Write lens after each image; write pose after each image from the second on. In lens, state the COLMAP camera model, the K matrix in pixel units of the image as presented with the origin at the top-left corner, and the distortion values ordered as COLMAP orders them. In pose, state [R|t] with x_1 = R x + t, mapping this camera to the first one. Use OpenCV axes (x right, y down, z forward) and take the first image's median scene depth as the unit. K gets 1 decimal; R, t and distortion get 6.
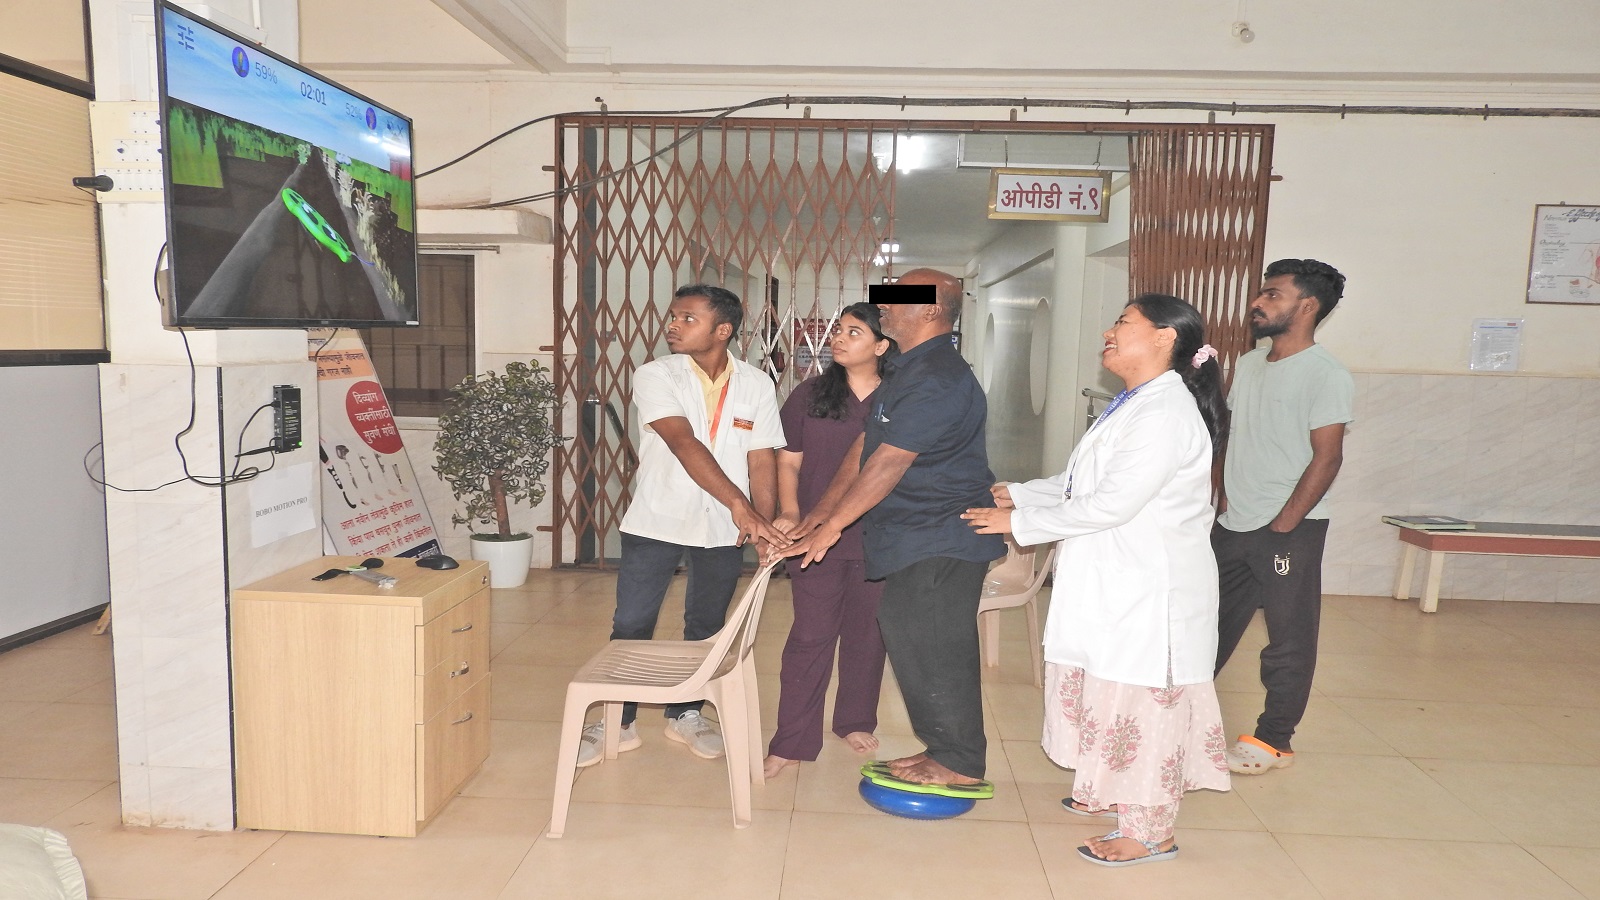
lens RADIAL K [[1131.7, 0, 800.0], [0, 1131.7, 450.0], [0, 0, 1]] dist [0.002524, -0.000647]
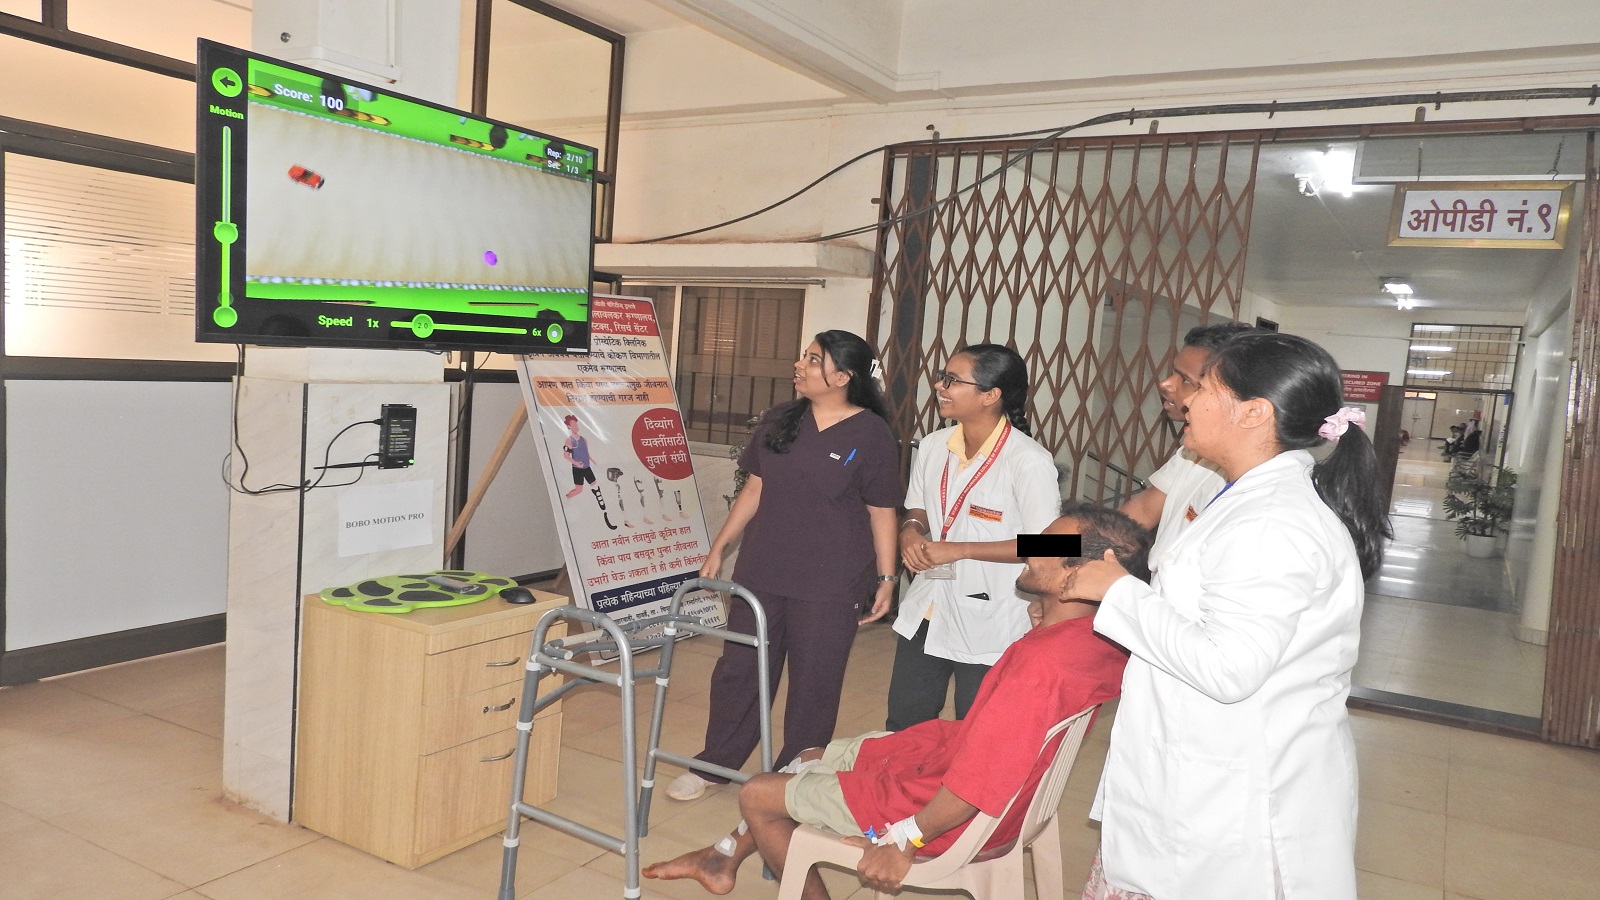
lens RADIAL K [[1123.7, 0, 800.0], [0, 1123.7, 450.0], [0, 0, 1]] dist [-0.004792, -0.003691]
pose [[0.892377, 0.066417, -0.446376, 0.166228], [-0.082462, 0.996456, -0.016589, -0.014091], [0.443693, 0.051613, 0.894692, 0.119794]]
